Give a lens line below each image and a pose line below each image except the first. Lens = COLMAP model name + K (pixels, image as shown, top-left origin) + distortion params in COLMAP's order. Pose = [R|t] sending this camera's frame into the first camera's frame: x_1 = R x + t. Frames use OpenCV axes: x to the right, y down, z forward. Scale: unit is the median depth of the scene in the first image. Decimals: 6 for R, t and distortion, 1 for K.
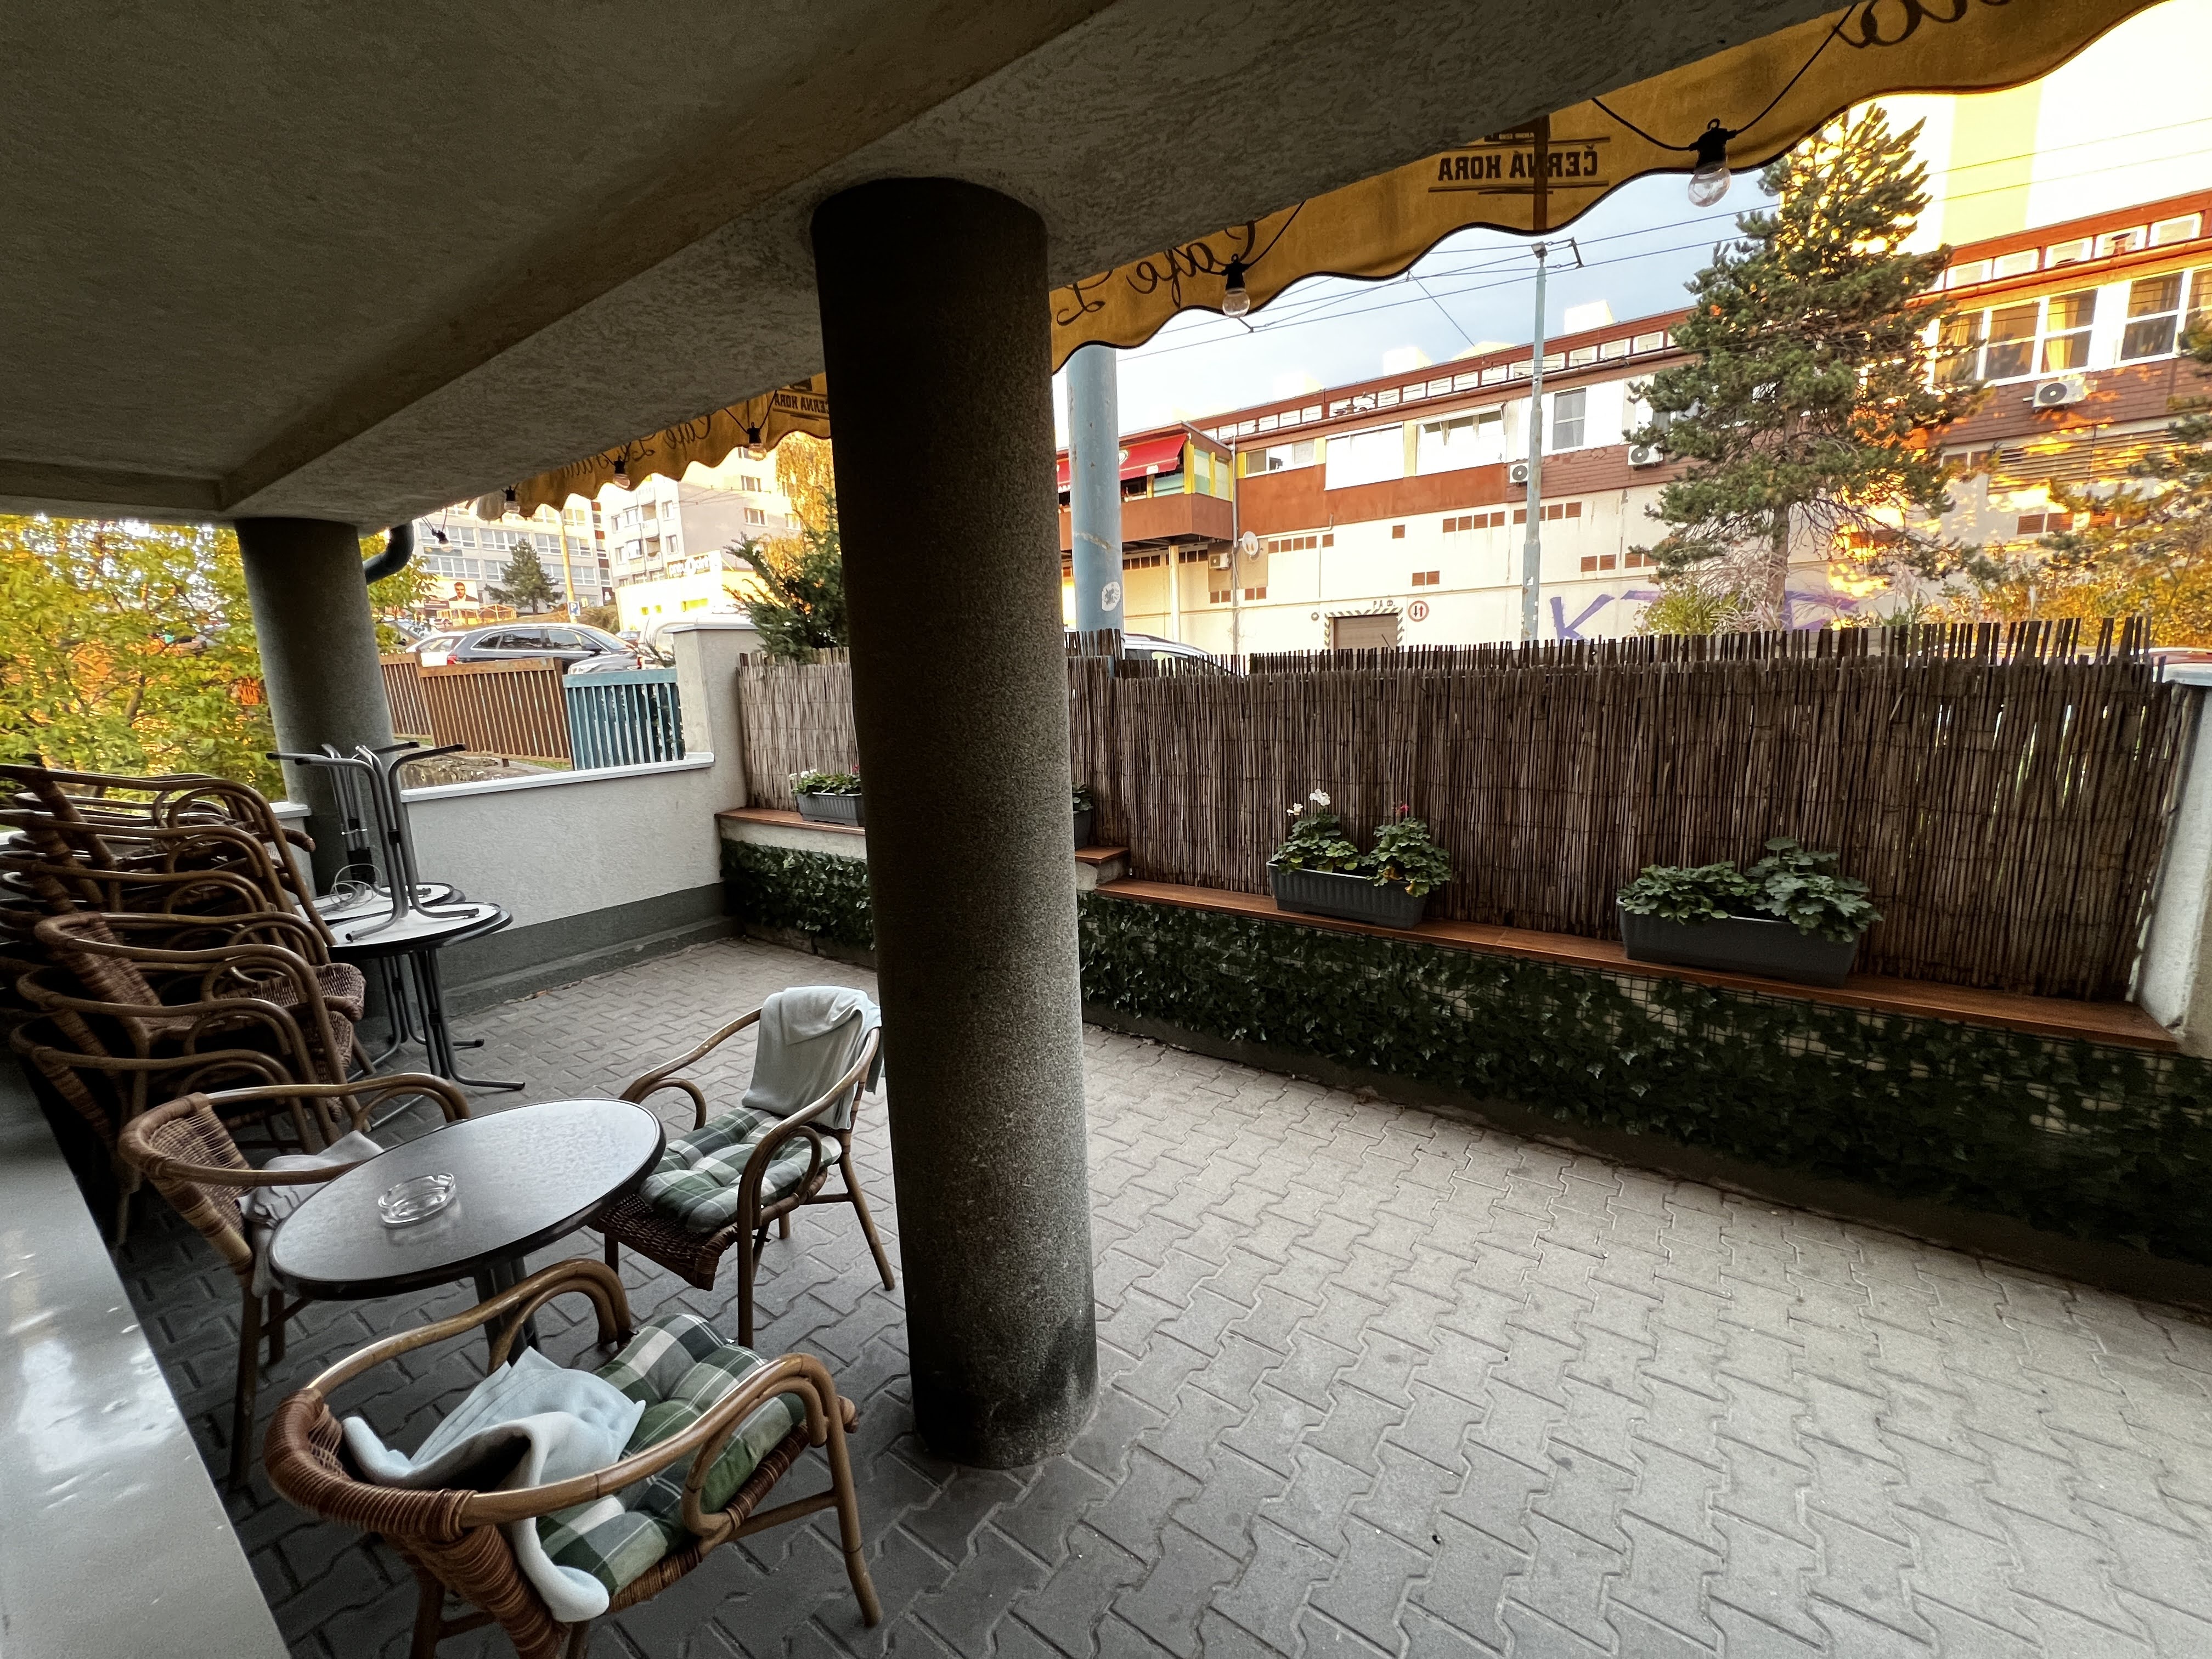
lens RADIAL K [[884.3, 0, 1103.5], [0, 884.3, 822.1], [0, 0, 1]] dist [-0.002249, 0.000517]
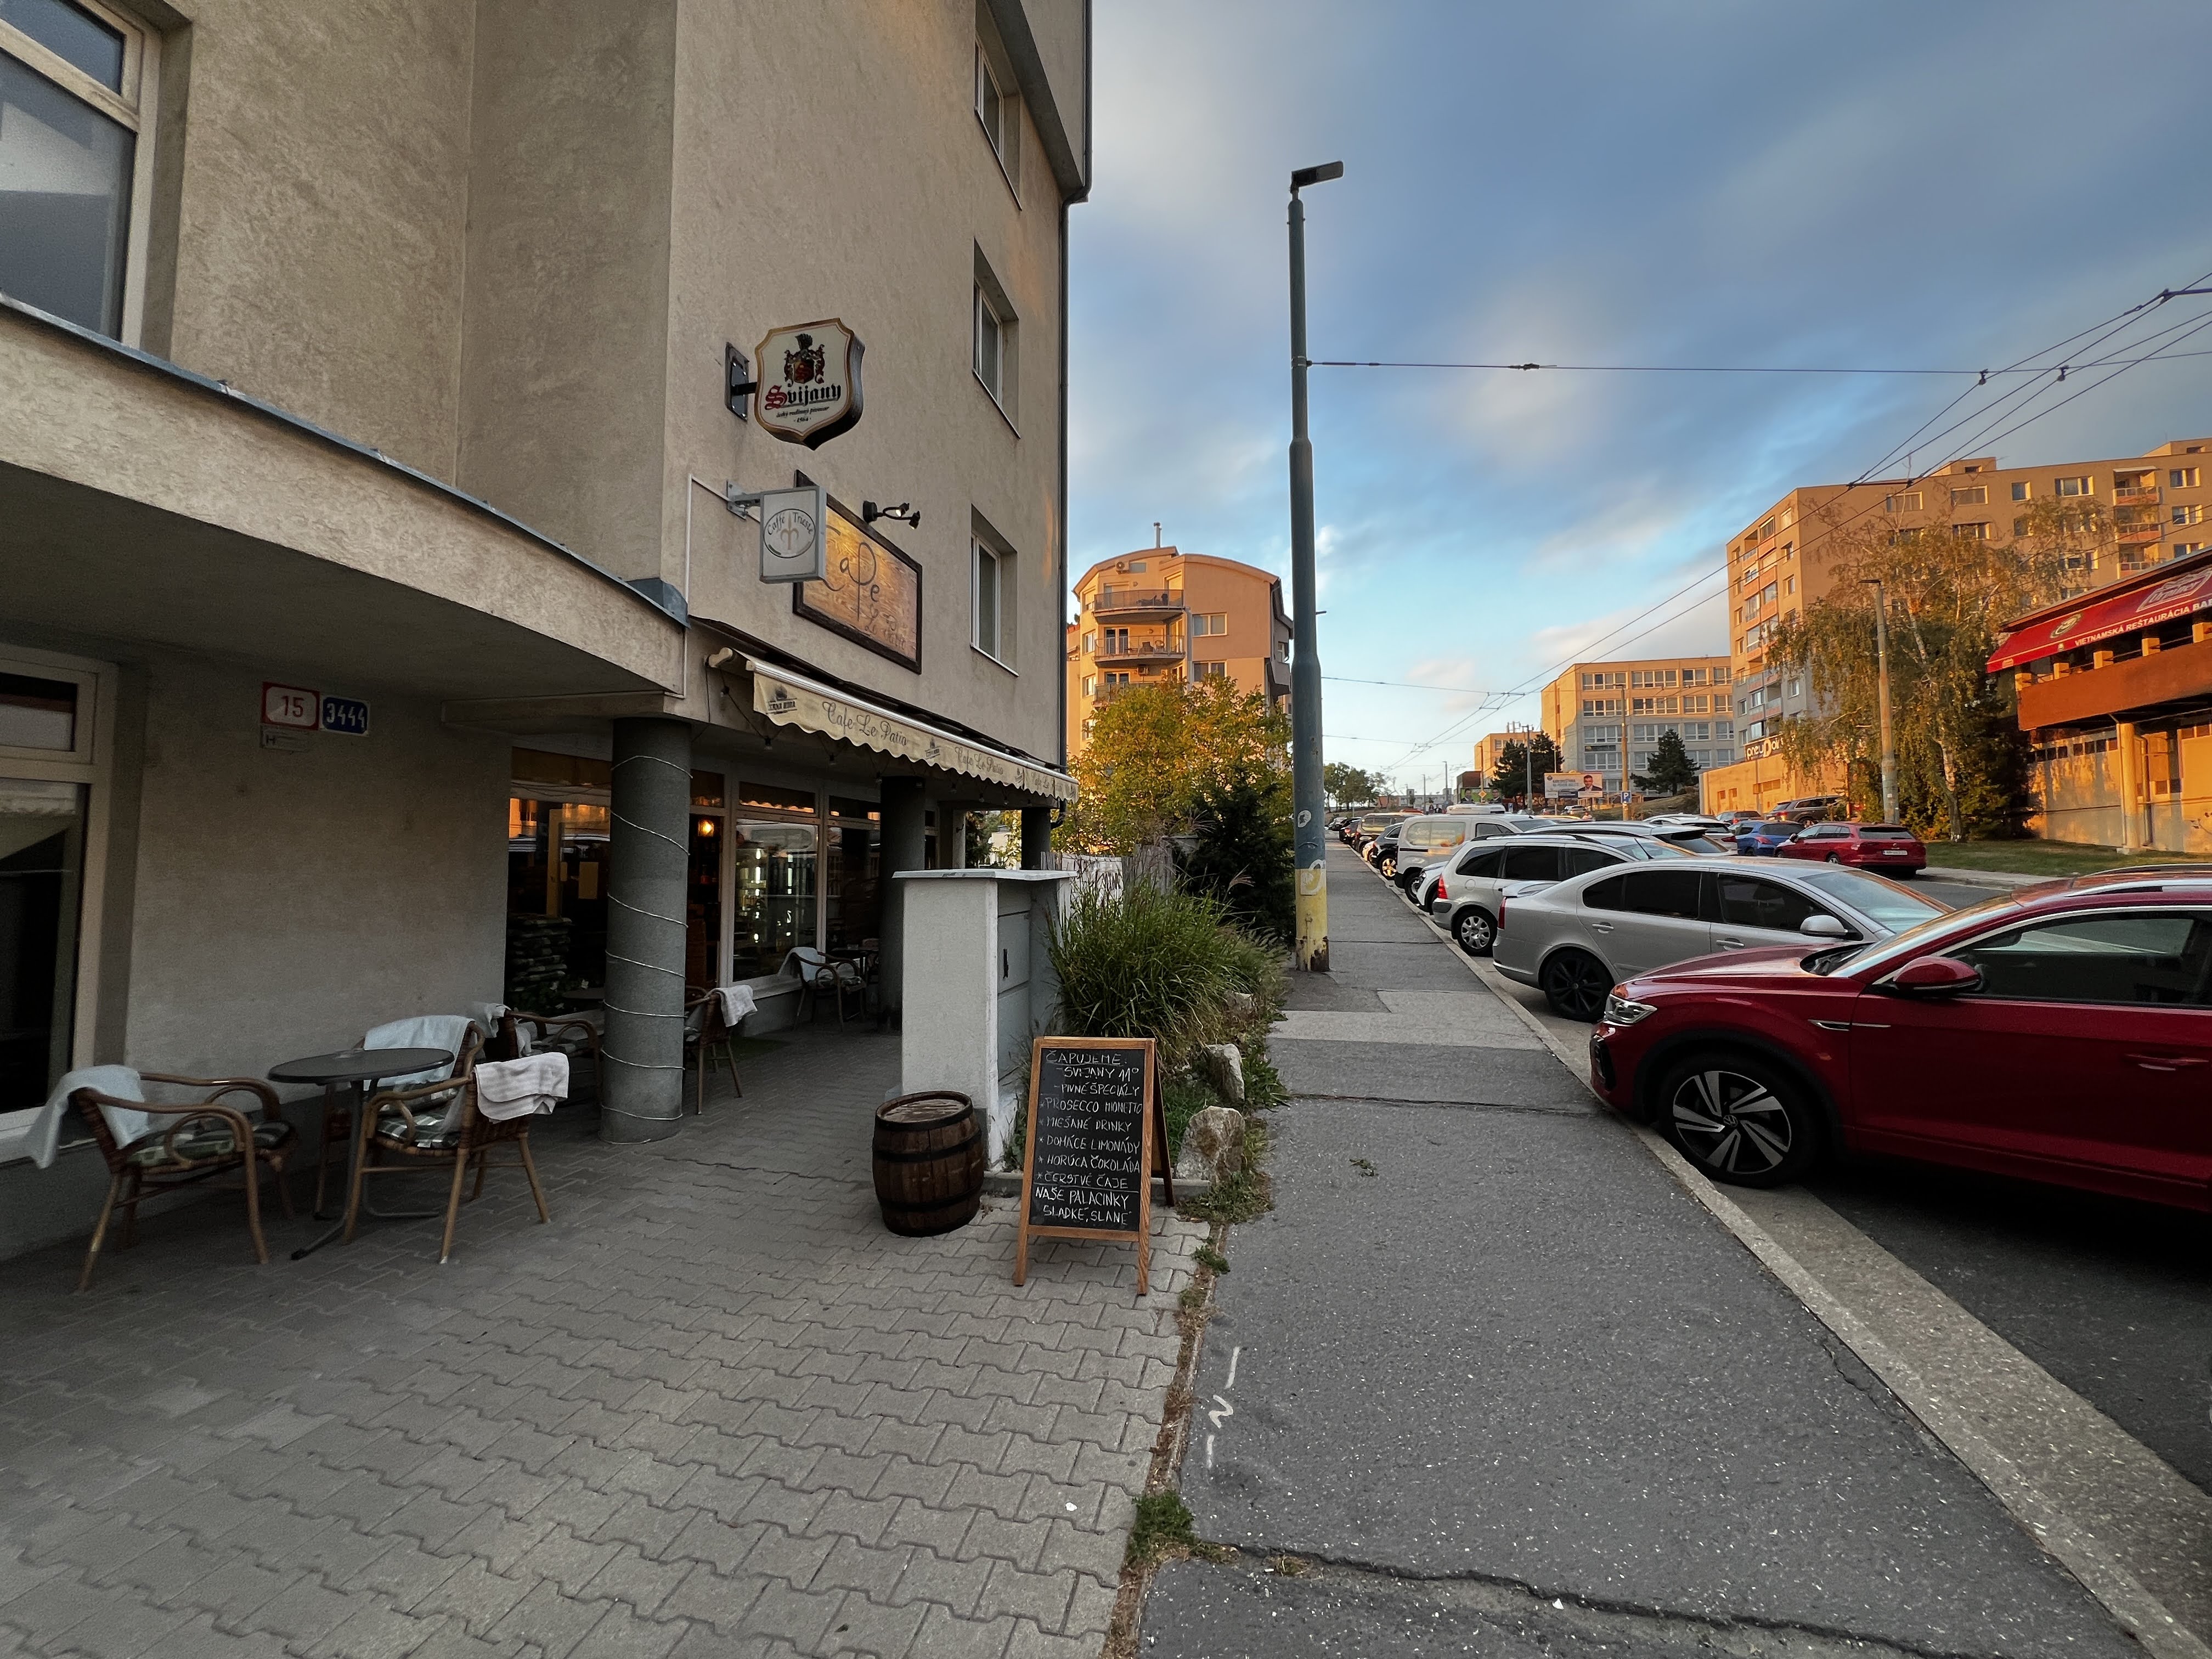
lens RADIAL K [[886.2, 0, 1102.7], [0, 886.2, 821.1], [0, 0, 1]] dist [-0.001230, 0.000315]
pose [[0.377393, -0.013436, -0.925956, 0.105032], [-0.172891, 0.981292, -0.084704, -0.003414], [0.909771, 0.192056, 0.368010, 0.003363]]
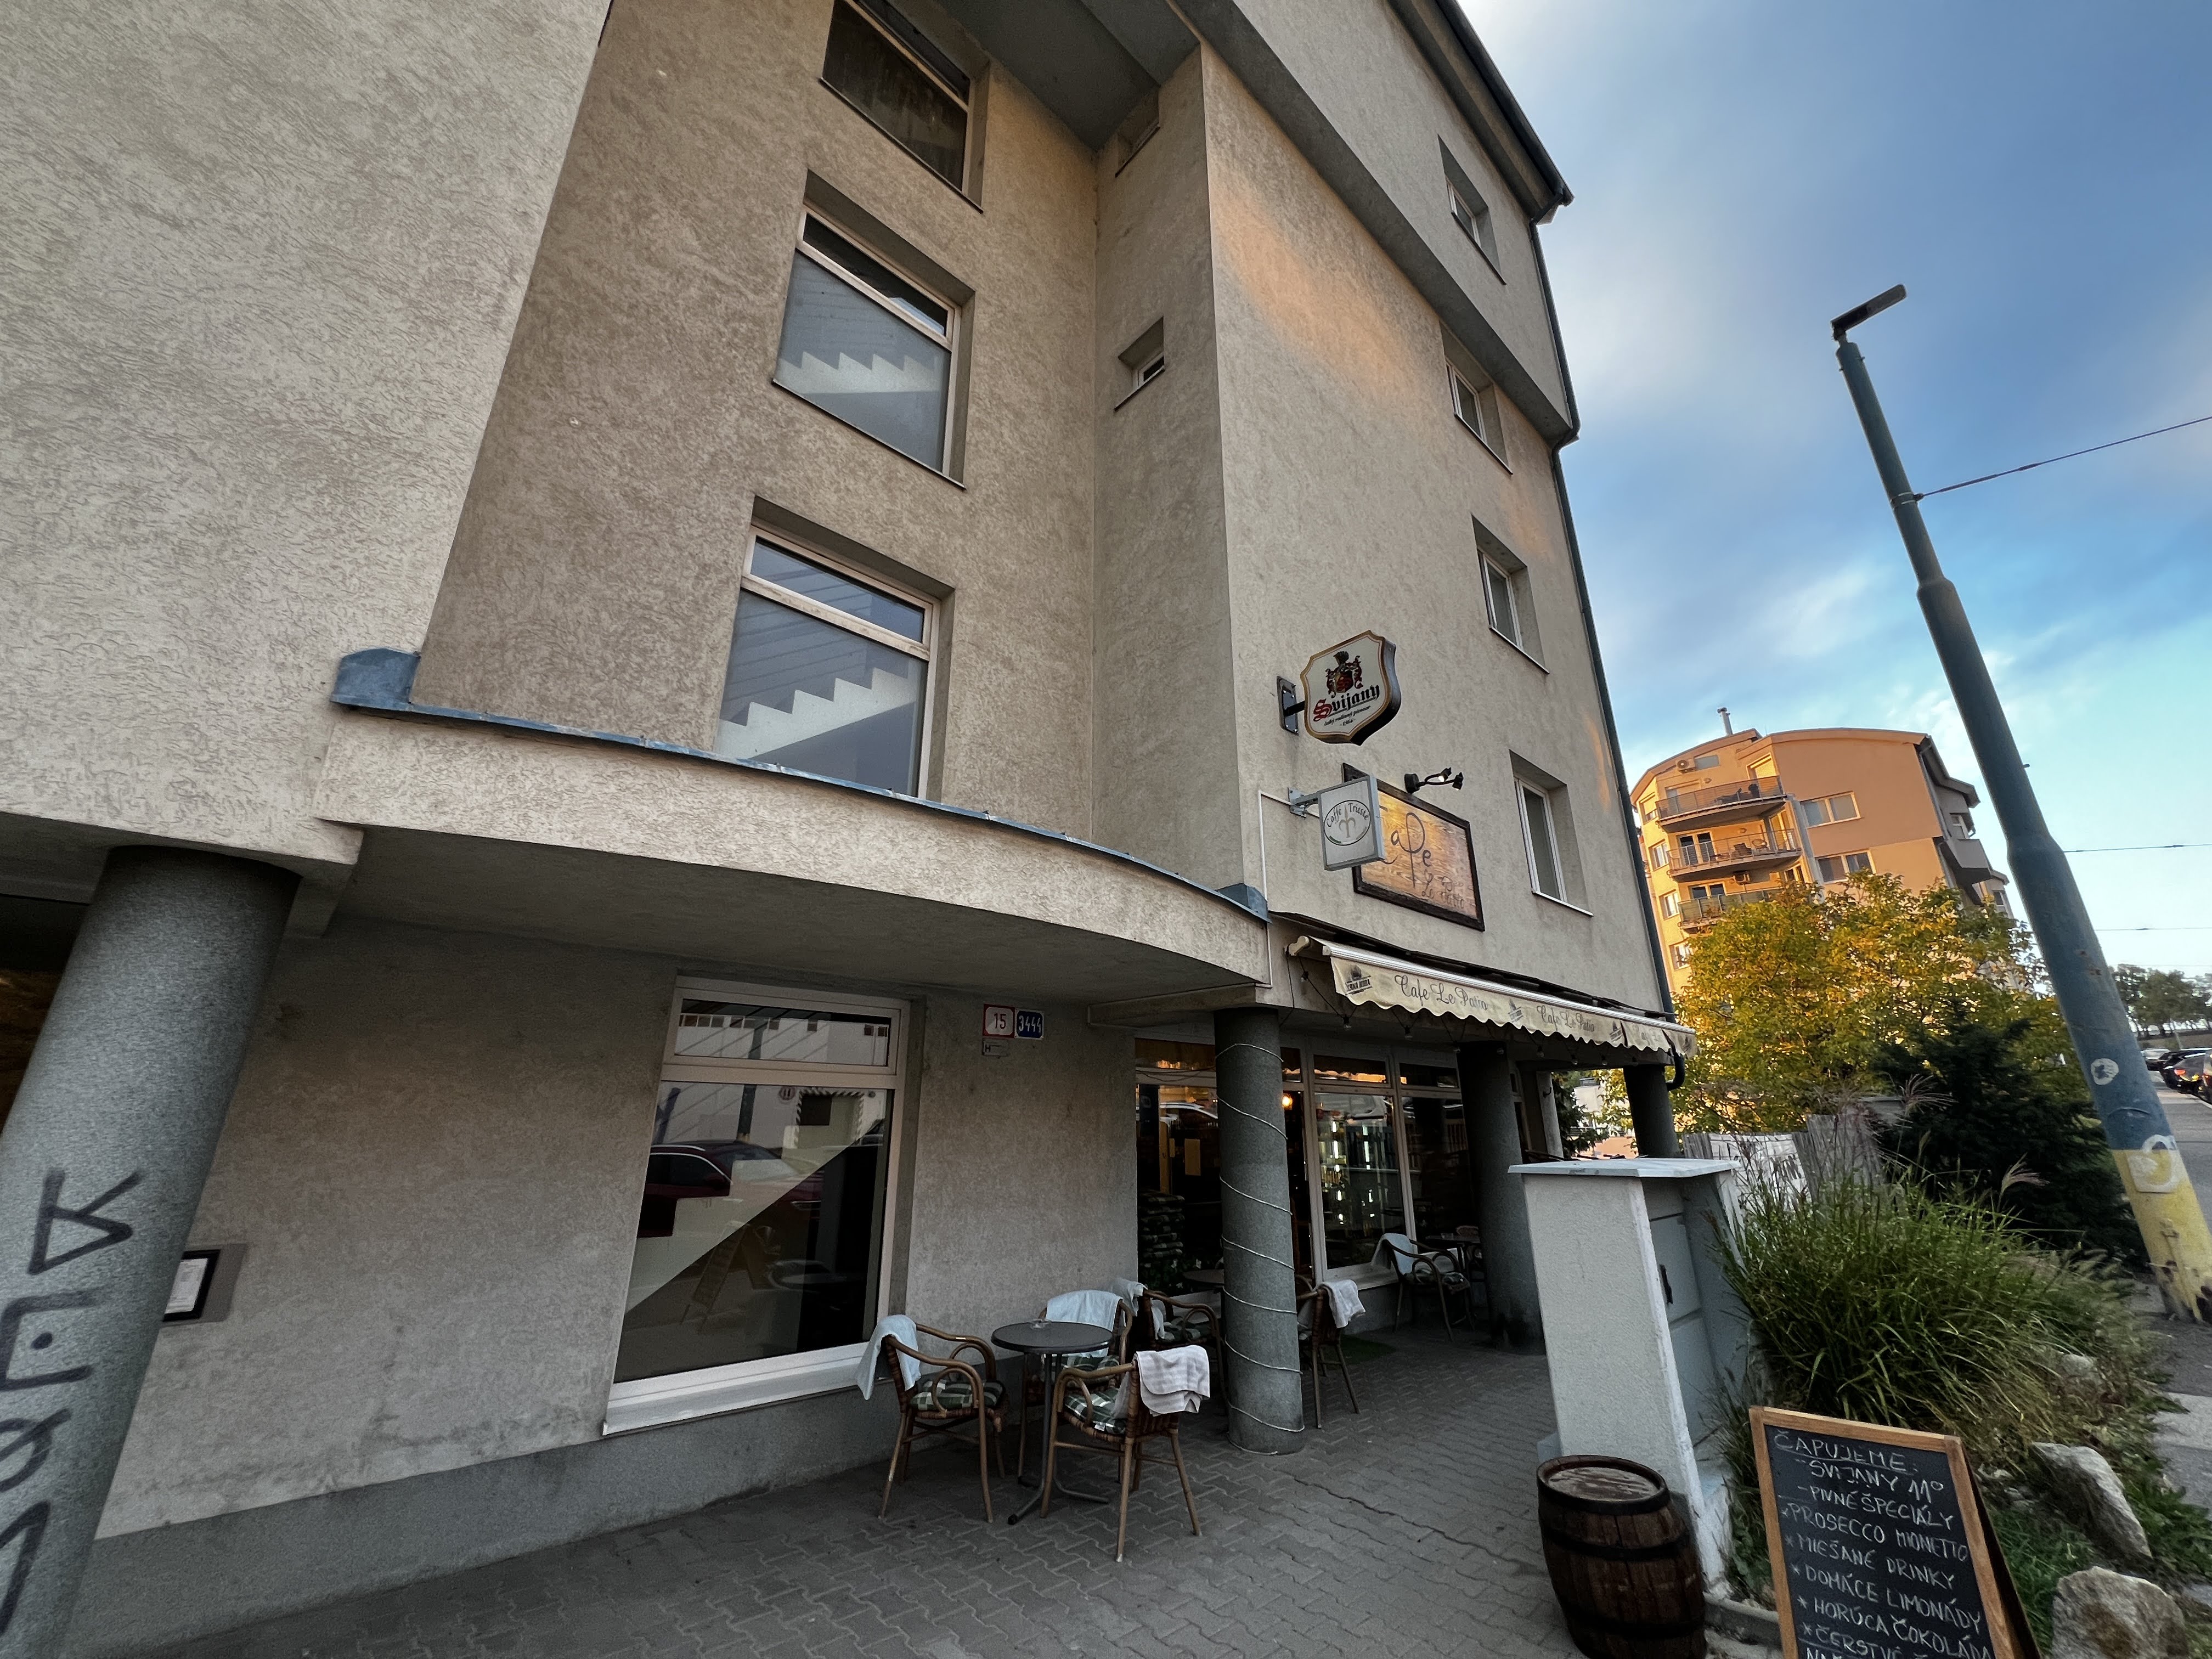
lens RADIAL K [[886.2, 0, 1102.7], [0, 886.2, 821.1], [0, 0, 1]] dist [-0.001230, 0.000315]
pose [[-0.204056, -0.286200, -0.936189, 0.106179], [-0.161846, 0.953014, -0.256067, -0.004856], [0.965488, 0.099266, -0.240788, 0.000193]]
